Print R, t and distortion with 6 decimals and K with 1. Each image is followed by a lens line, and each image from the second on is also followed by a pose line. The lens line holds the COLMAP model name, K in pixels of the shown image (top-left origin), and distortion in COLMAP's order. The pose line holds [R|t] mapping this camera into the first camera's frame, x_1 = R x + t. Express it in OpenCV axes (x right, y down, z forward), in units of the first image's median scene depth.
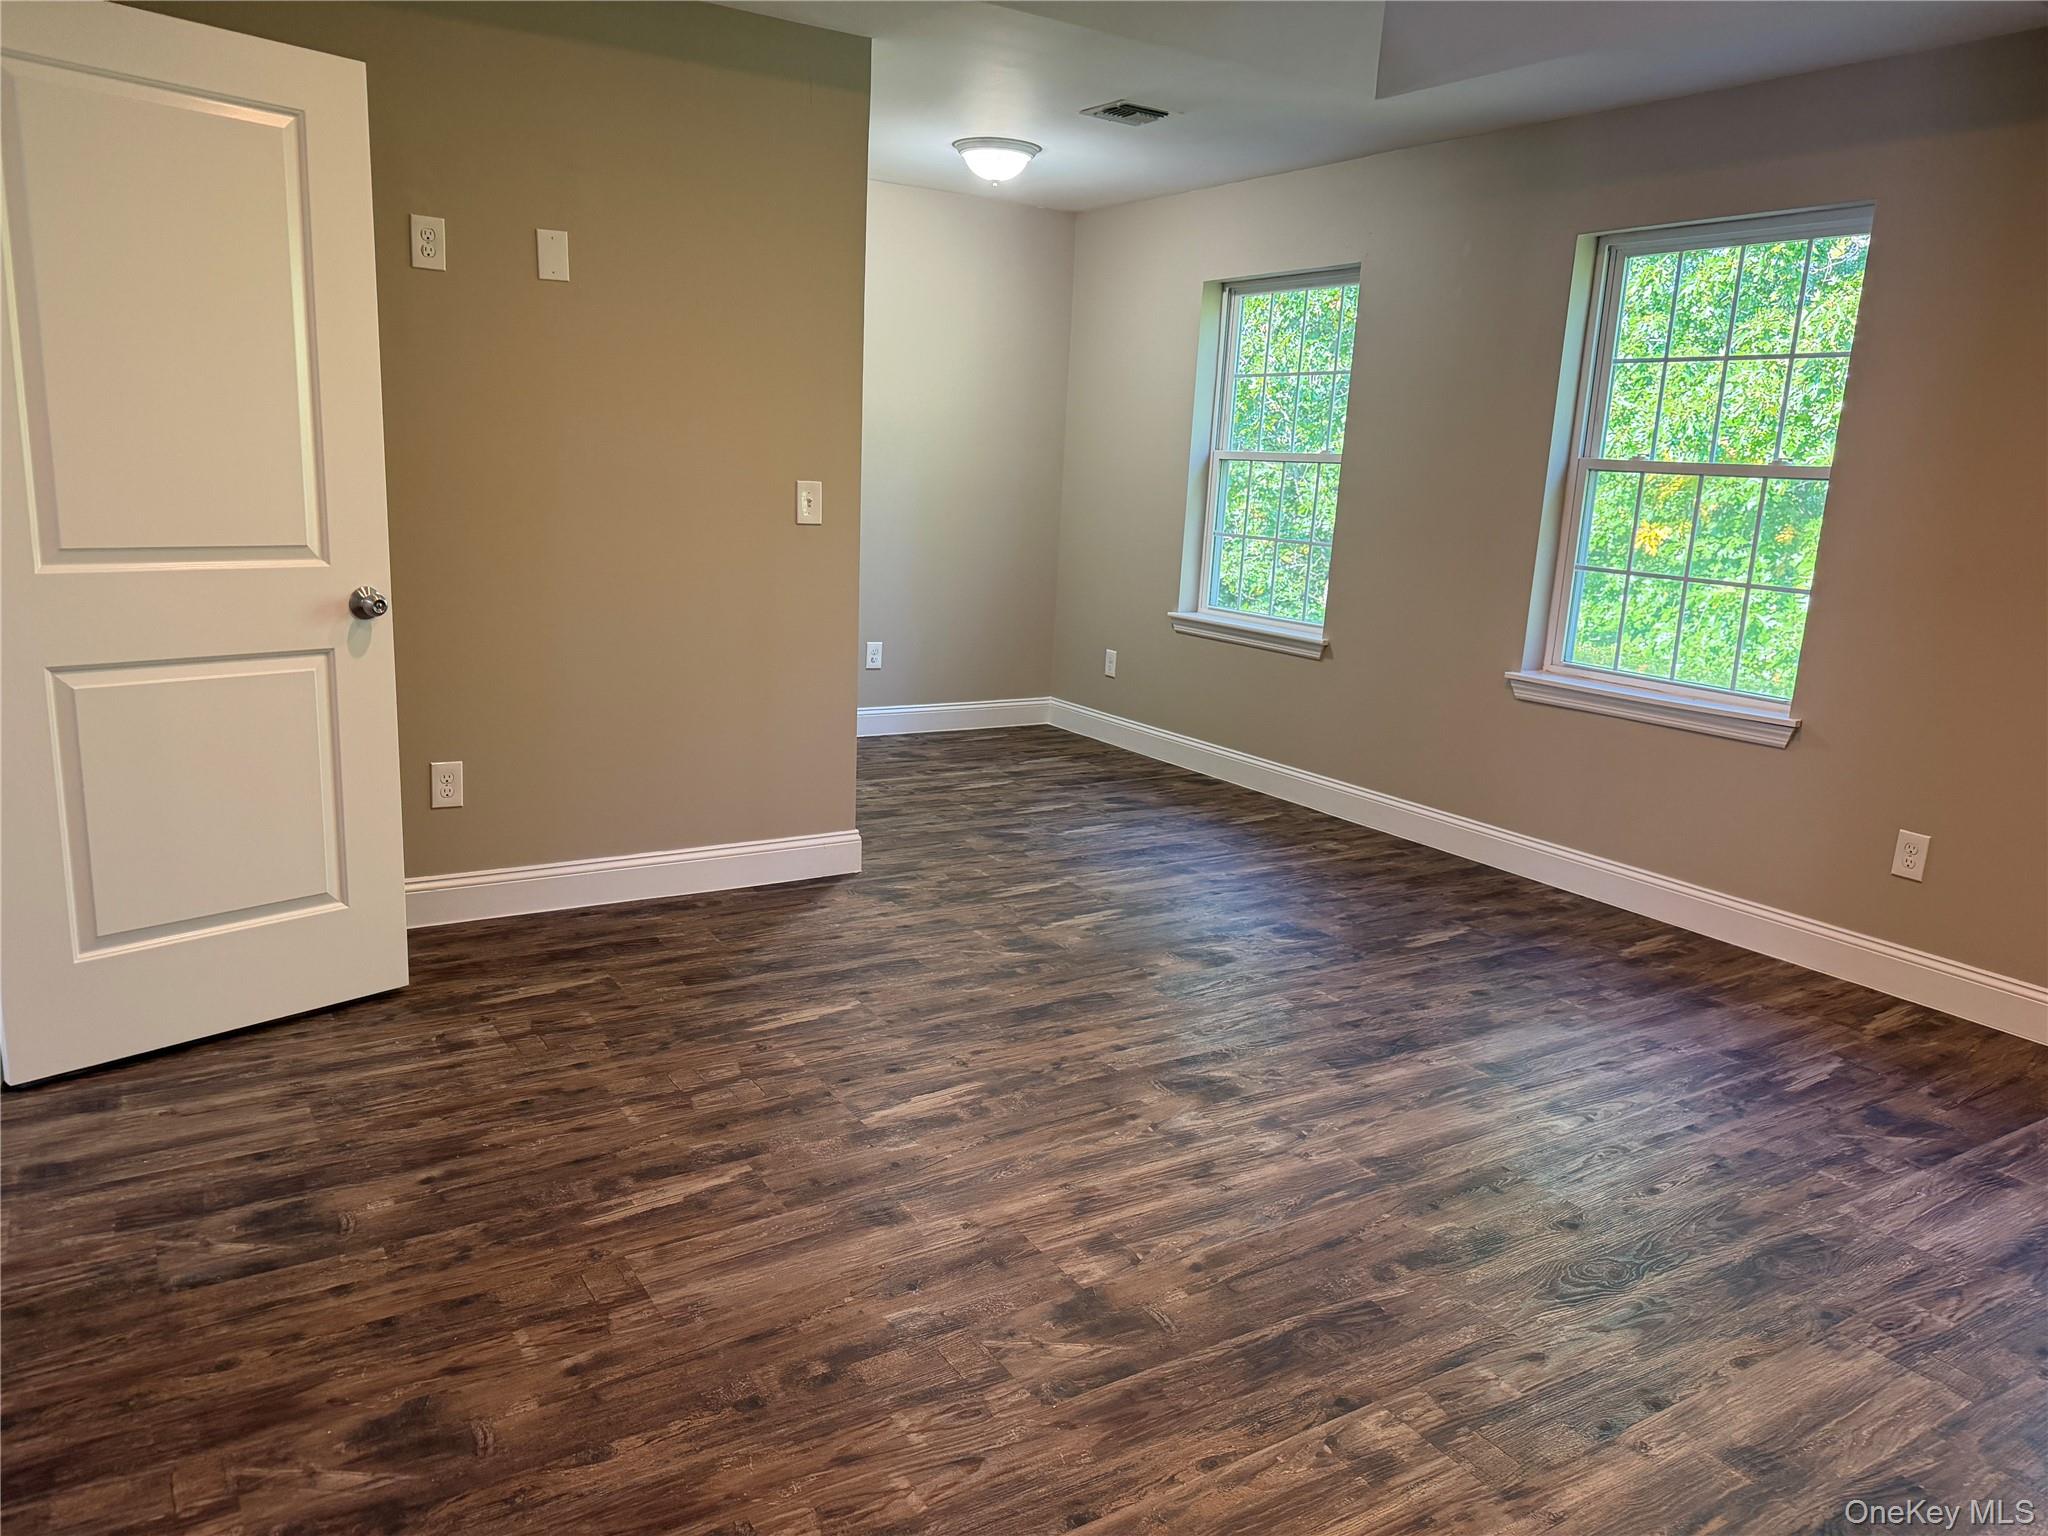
lens RADIAL K [[1425.3, 0, 1030.2], [0, 1425.3, 714.0], [0, 0, 1]] dist [0.071568, -0.076658]
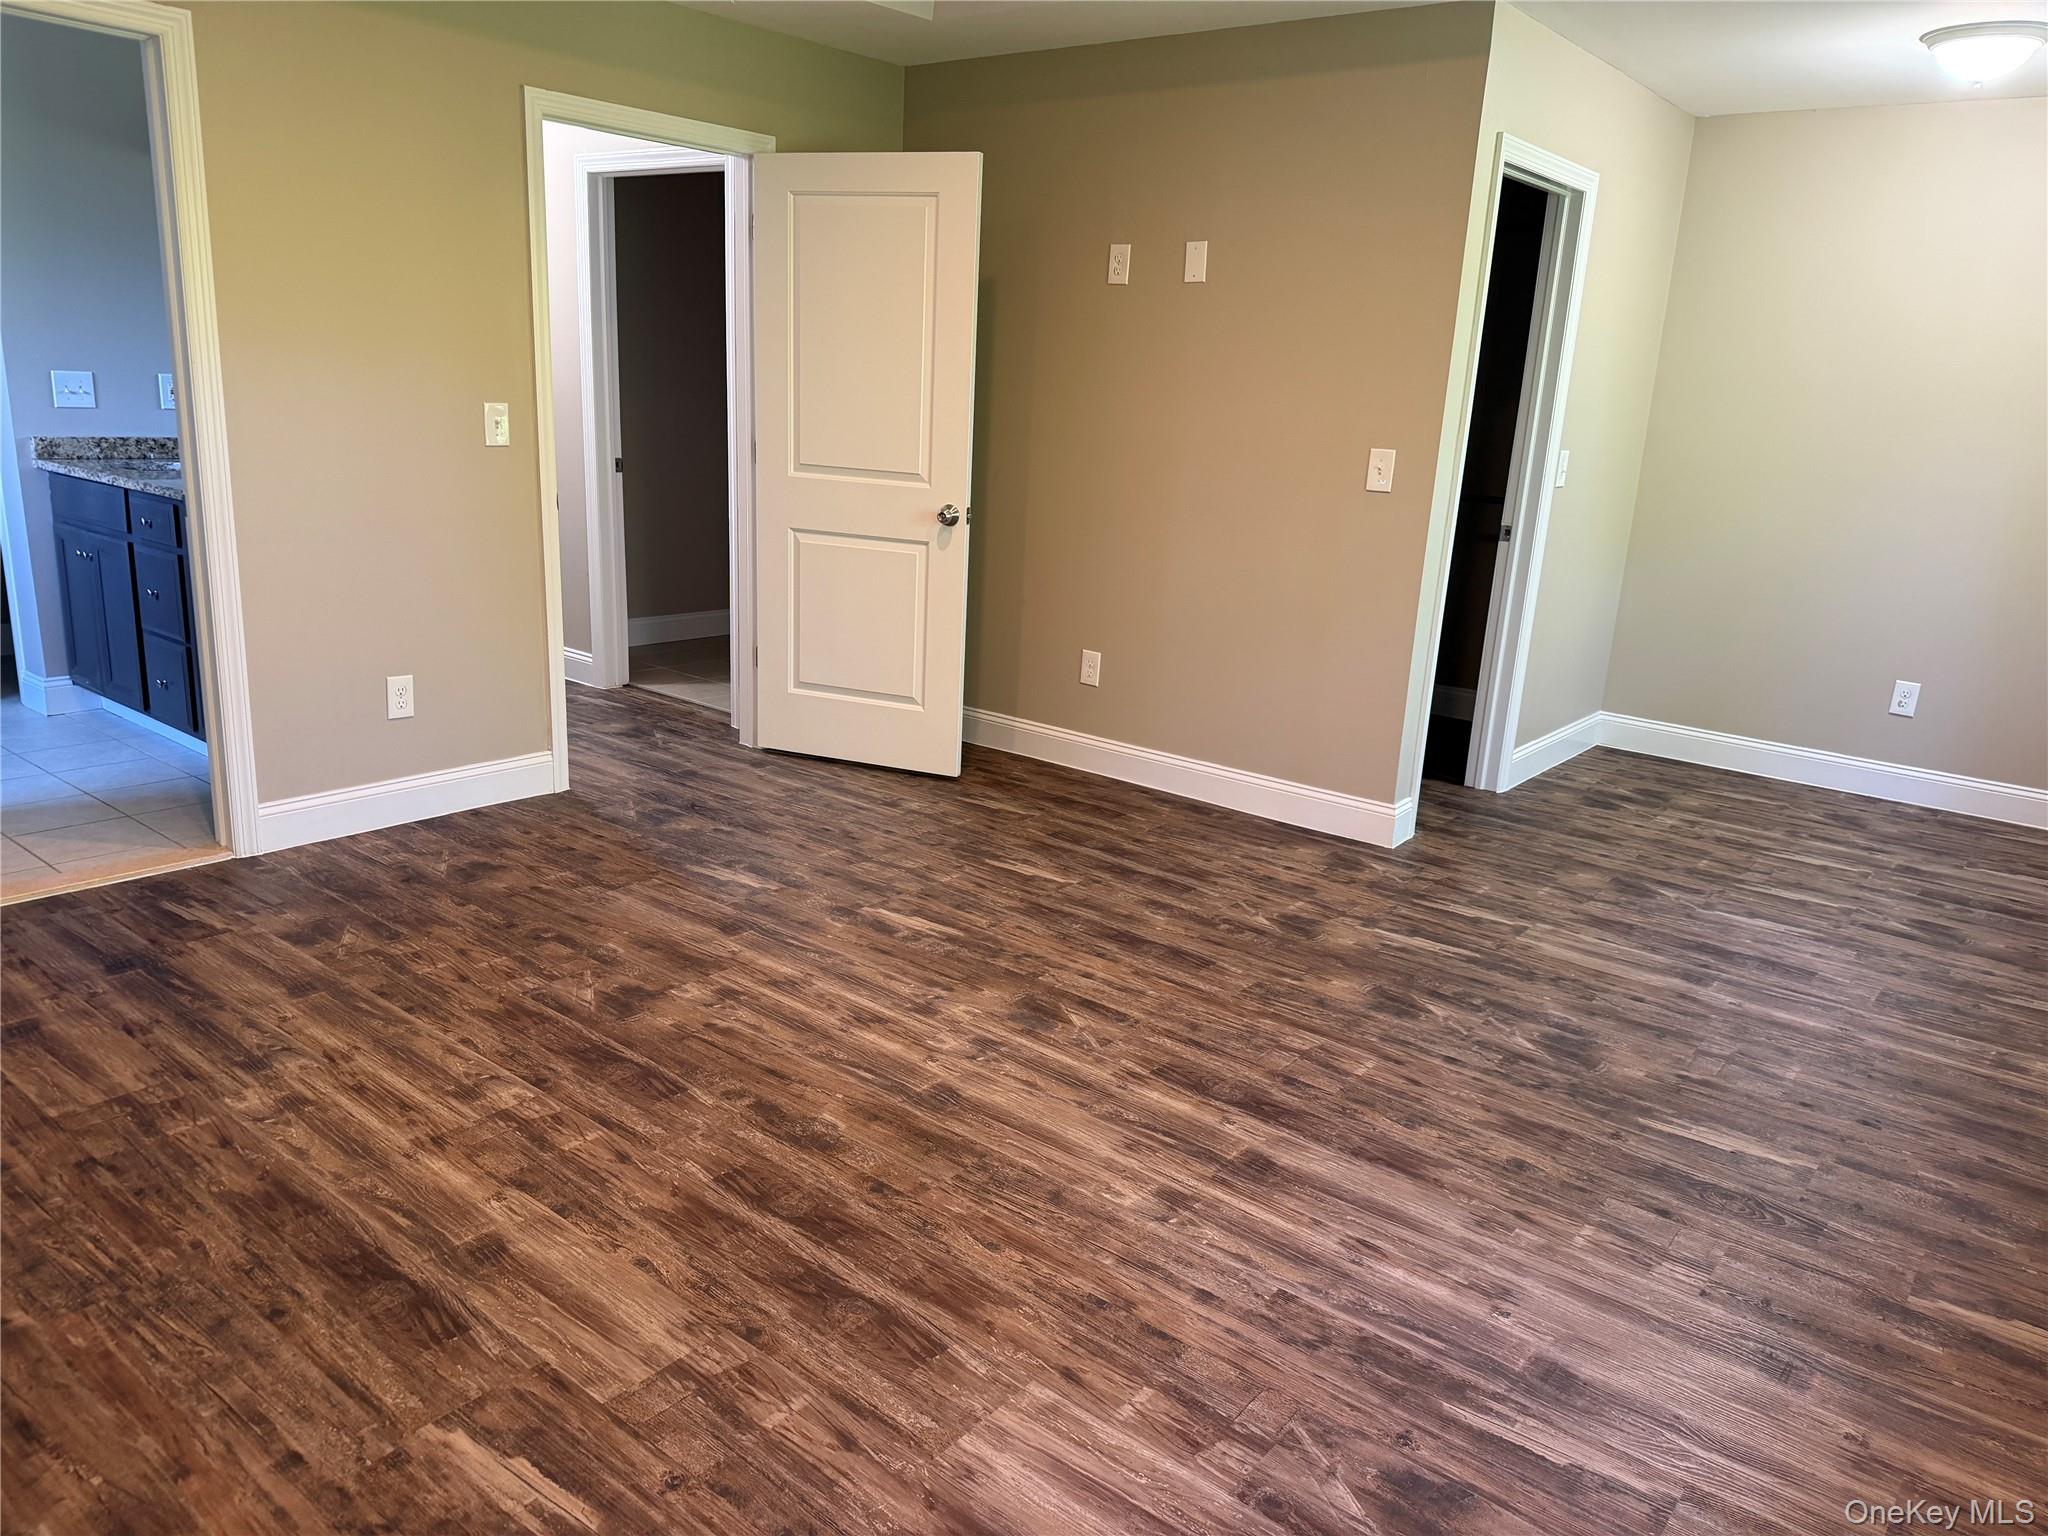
lens RADIAL K [[1425.3, 0, 1068.9], [0, 1425.3, 750.4], [0, 0, 1]] dist [0.071568, -0.076658]
pose [[0.334331, 0.200674, -0.920843, 0.981617], [-0.200318, 0.969874, 0.138629, -0.067958], [0.920921, 0.138113, 0.364457, 0.579702]]
